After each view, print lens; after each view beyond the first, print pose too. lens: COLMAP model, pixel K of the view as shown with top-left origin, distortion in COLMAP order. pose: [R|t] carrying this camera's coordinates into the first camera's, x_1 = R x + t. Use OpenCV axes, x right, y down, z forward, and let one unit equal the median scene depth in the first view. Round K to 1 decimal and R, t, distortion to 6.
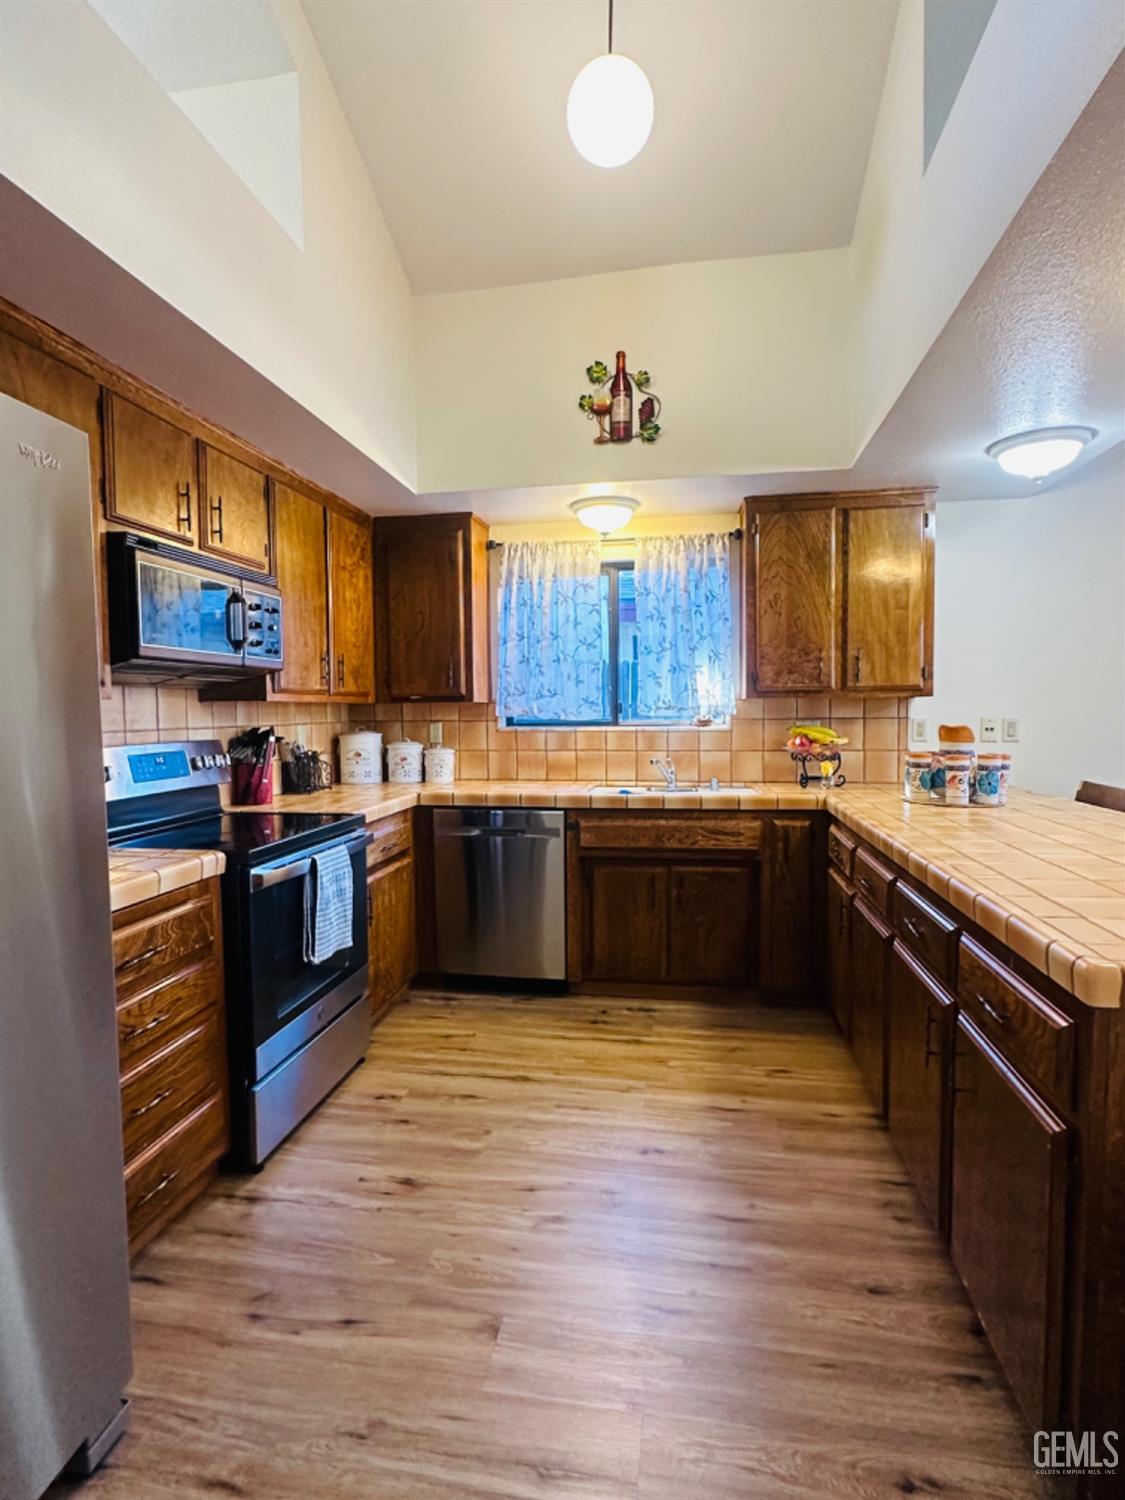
lens RADIAL K [[738.8, 0, 550.4], [0, 738.8, 748.6], [0, 0, 1]] dist [-0.001645, 0.000114]
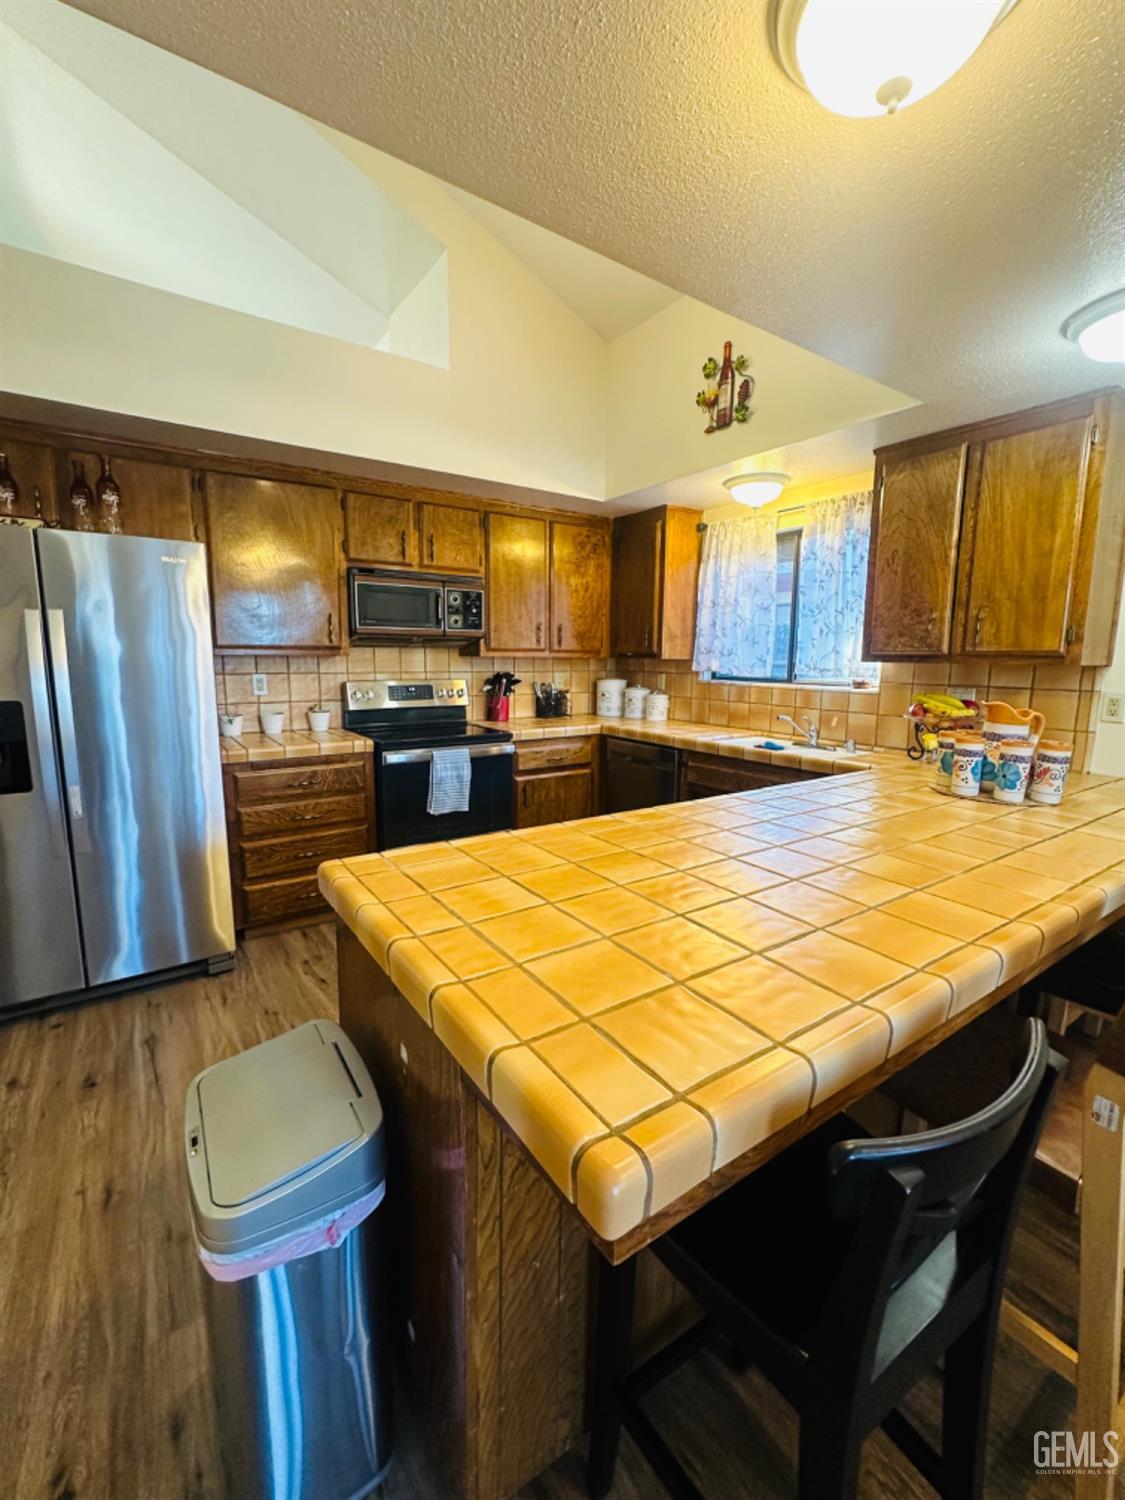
lens RADIAL K [[616.4, 0, 590.1], [0, 616.4, 744.9], [0, 0, 1]] dist [-0.000657, 0.000017]
pose [[0.721911, 0.118060, -0.681841, 0.609792], [-0.055295, 0.992030, 0.113225, -0.032763], [0.689774, -0.044036, 0.722685, 0.159685]]
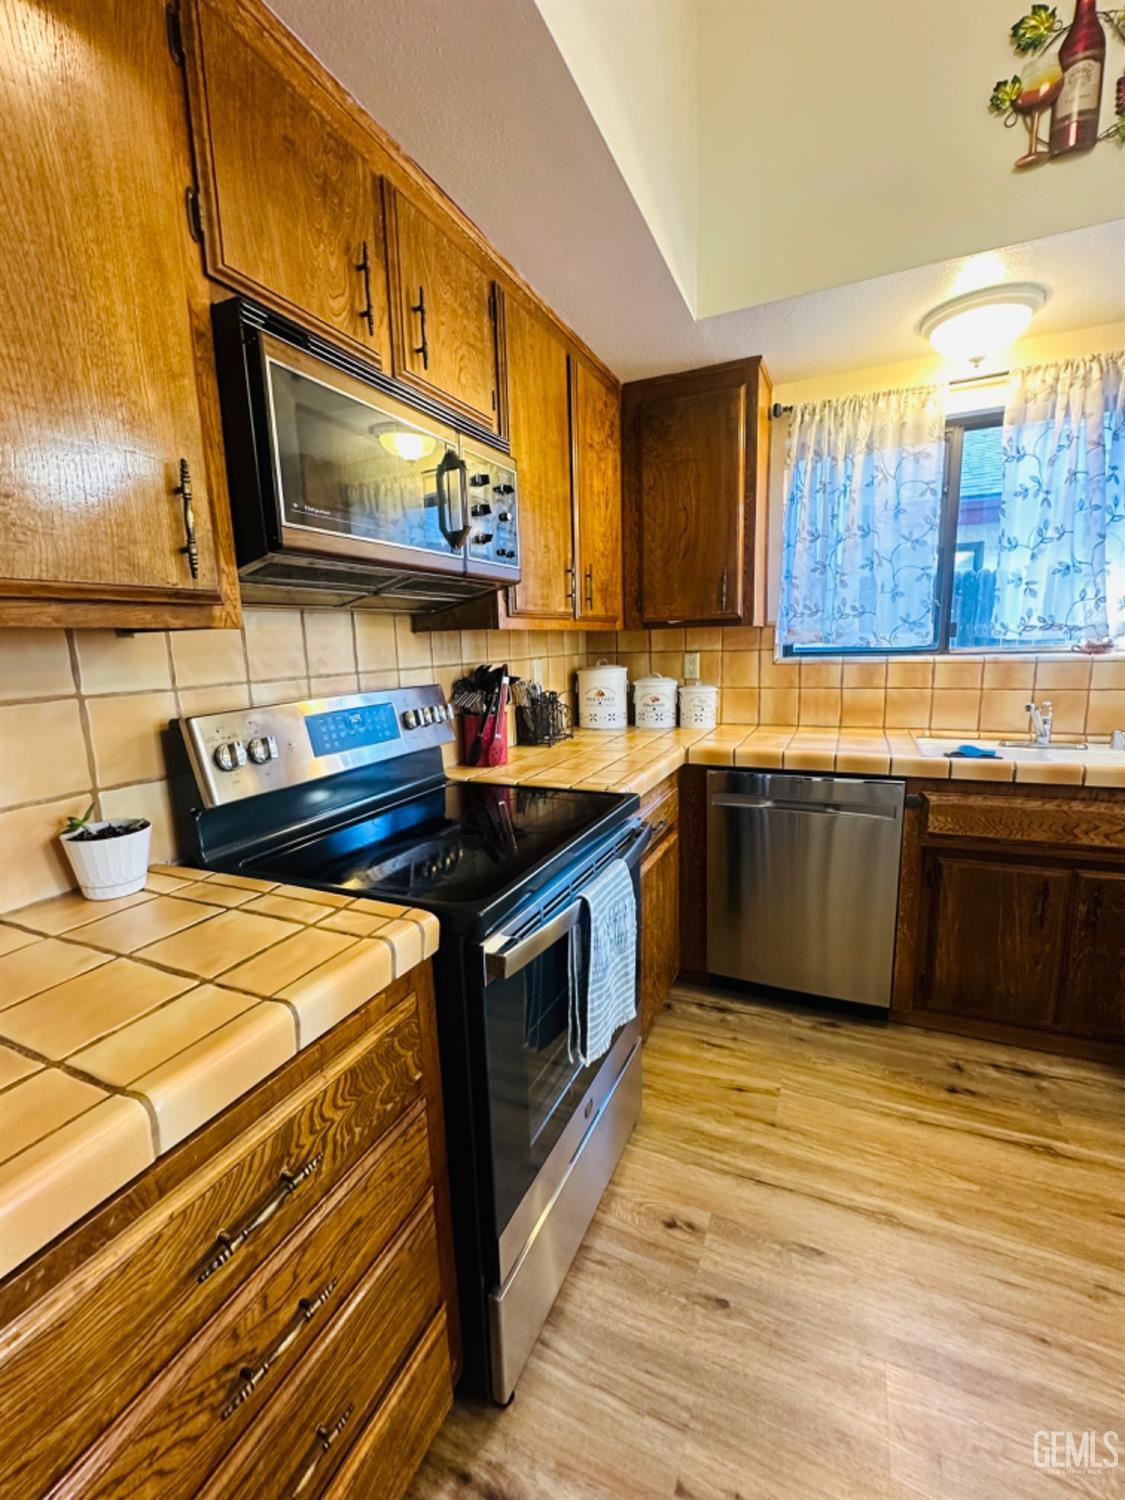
lens RADIAL K [[610.9, 0, 563.1], [0, 610.9, 745.4], [0, 0, 1]] dist [-0.000476, 0.000276]
pose [[0.968156, 0.023273, -0.249265, -0.149464], [0.007212, 0.992664, 0.120694, -0.020403], [0.250245, -0.118648, 0.960885, 0.373396]]
